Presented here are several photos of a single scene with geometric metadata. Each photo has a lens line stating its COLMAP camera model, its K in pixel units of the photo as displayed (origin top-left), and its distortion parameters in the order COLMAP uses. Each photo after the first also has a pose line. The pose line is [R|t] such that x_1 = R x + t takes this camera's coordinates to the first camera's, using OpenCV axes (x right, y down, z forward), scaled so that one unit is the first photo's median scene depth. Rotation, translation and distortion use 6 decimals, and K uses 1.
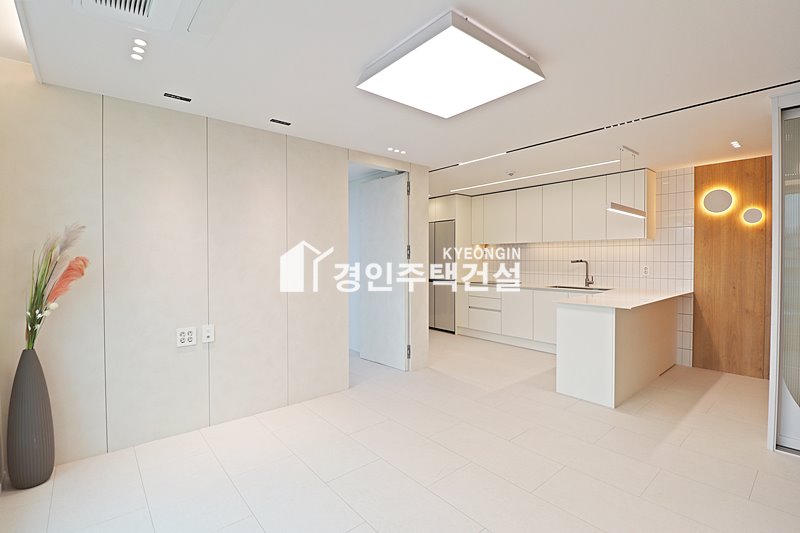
lens RADIAL K [[369.5, 0, 402.0], [0, 369.5, 262.3], [0, 0, 1]] dist [-0.002064, -0.011760]
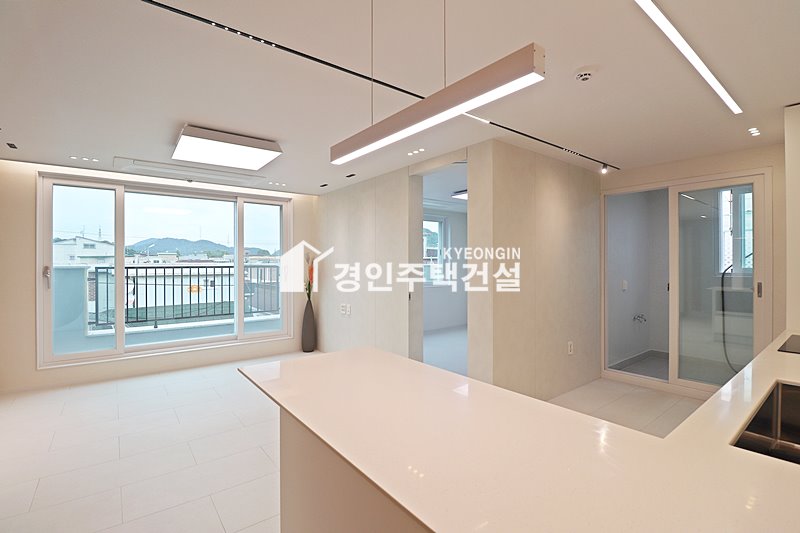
lens RADIAL K [[369.5, 0, 401.4], [0, 369.5, 262.1], [0, 0, 1]] dist [-0.002064, -0.011760]
pose [[-0.042033, -0.001584, -0.999115, 0.832358], [-0.011972, 0.999928, -0.001082, -0.021121], [0.999044, 0.011916, -0.042049, 0.914039]]
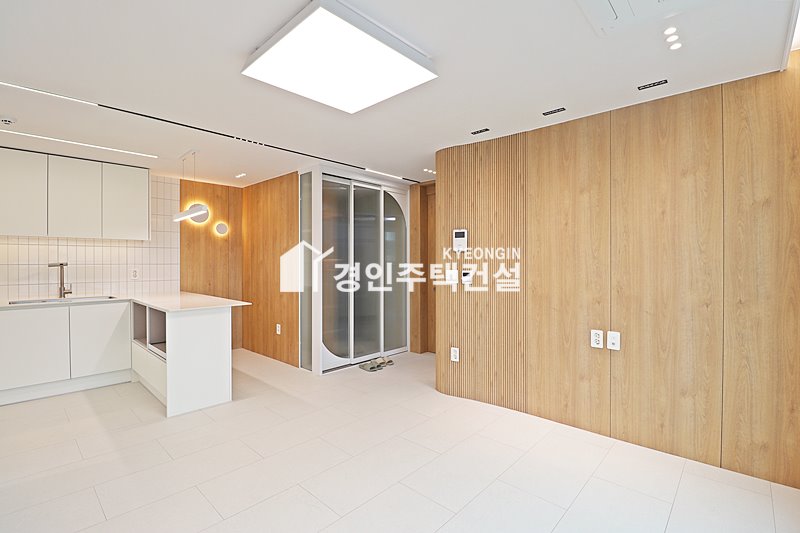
lens RADIAL K [[369.5, 0, 404.7], [0, 369.5, 263.5], [0, 0, 1]] dist [-0.002064, -0.011760]
pose [[-0.122354, -0.003985, 0.992478, -0.422442], [0.012296, 0.999909, 0.005531, -0.000887], [-0.992410, 0.012880, -0.122294, 0.483954]]
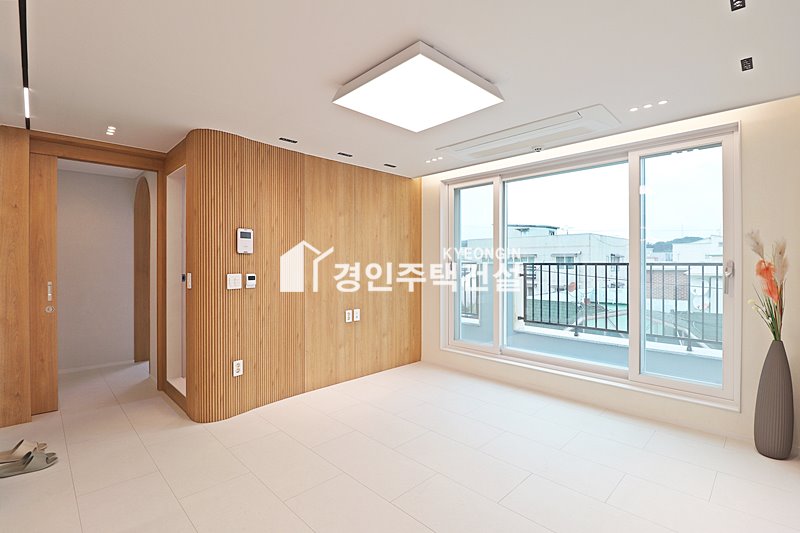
lens RADIAL K [[369.5, 0, 405.3], [0, 369.5, 263.5], [0, 0, 1]] dist [-0.002064, -0.011760]
pose [[-0.996514, 0.002492, -0.083389, 0.127647], [0.001184, 0.999875, 0.015735, -0.012711], [0.083418, 0.015582, -0.996393, 1.052905]]
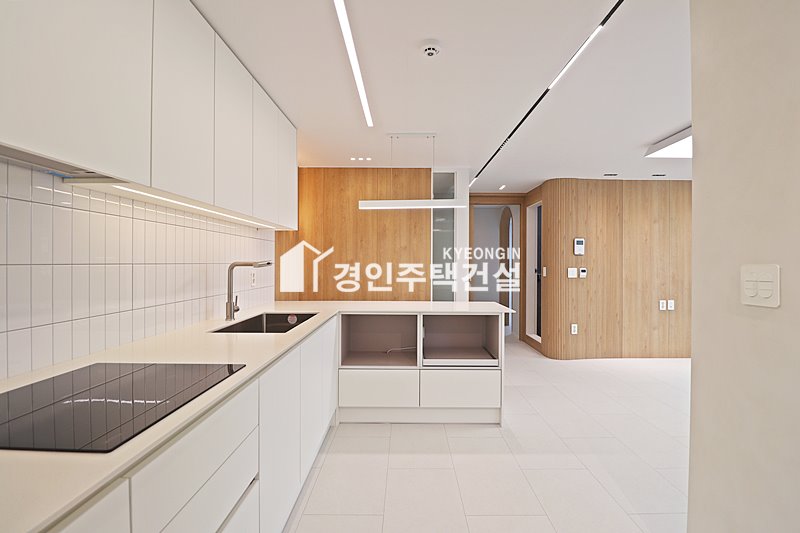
lens RADIAL K [[369.5, 0, 403.1], [0, 369.5, 265.7], [0, 0, 1]] dist [-0.002064, -0.011760]
pose [[-0.759860, -0.001007, 0.650086, 0.060341], [0.006912, 0.999930, 0.009629, -0.002057], [-0.650050, 0.011810, -0.759800, 1.511912]]
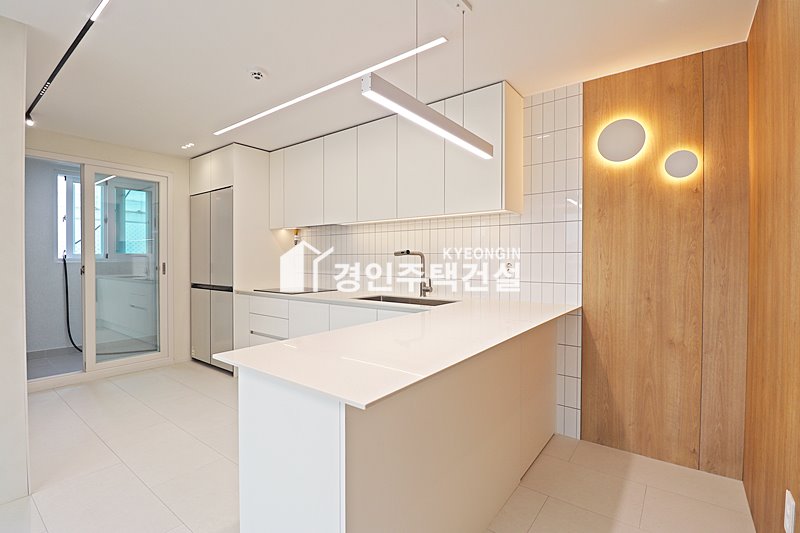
lens RADIAL K [[369.5, 0, 398.4], [0, 369.5, 262.0], [0, 0, 1]] dist [-0.002064, -0.011760]
pose [[0.977791, -0.002747, 0.209563, 0.424562], [0.002675, 0.999996, 0.000625, 0.013028], [-0.209563, -0.000050, 0.977795, 0.536205]]
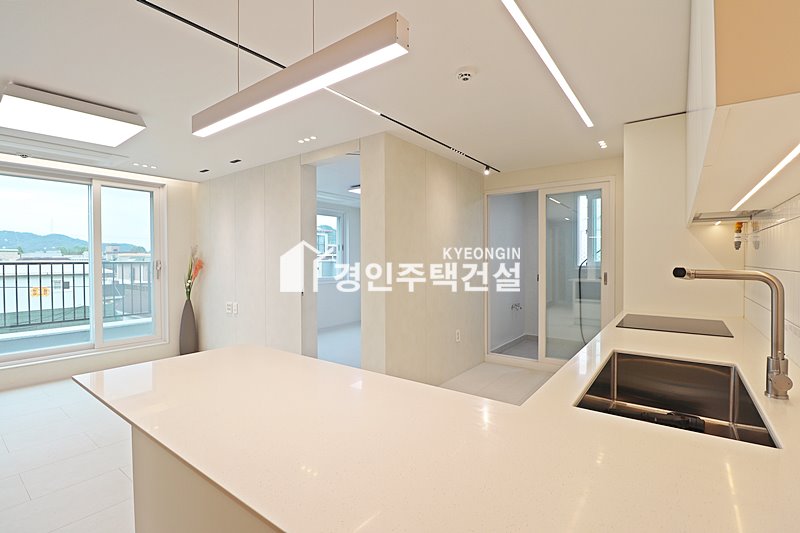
lens RADIAL K [[369.5, 0, 401.9], [0, 369.5, 266.0], [0, 0, 1]] dist [-0.002064, -0.011760]
pose [[0.221756, 0.015214, -0.974983, 0.823091], [-0.009166, 0.999867, 0.013518, -0.011331], [0.975059, 0.005939, 0.221866, 0.933855]]
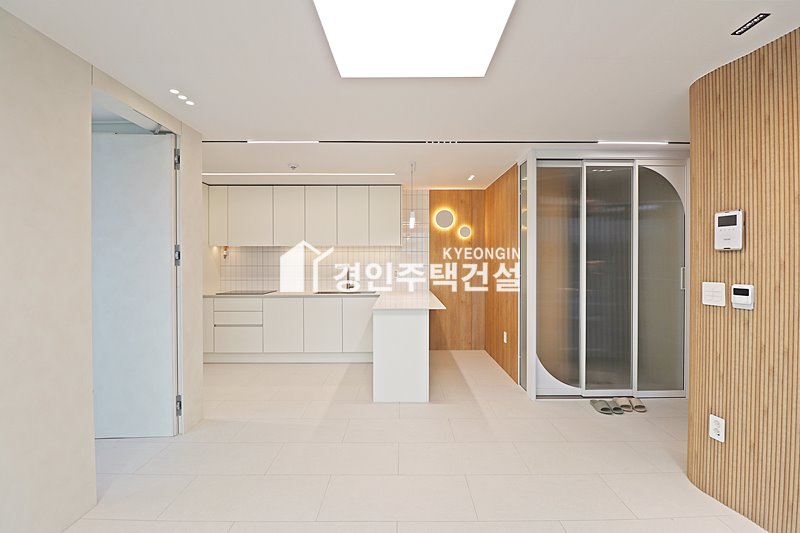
lens RADIAL K [[369.5, 0, 404.1], [0, 369.5, 264.0], [0, 0, 1]] dist [-0.002064, -0.011760]
pose [[0.643701, -0.005721, 0.765255, -0.232945], [0.009460, 0.999955, -0.000482, -0.008165], [-0.765218, 0.007550, 0.643727, 0.271545]]
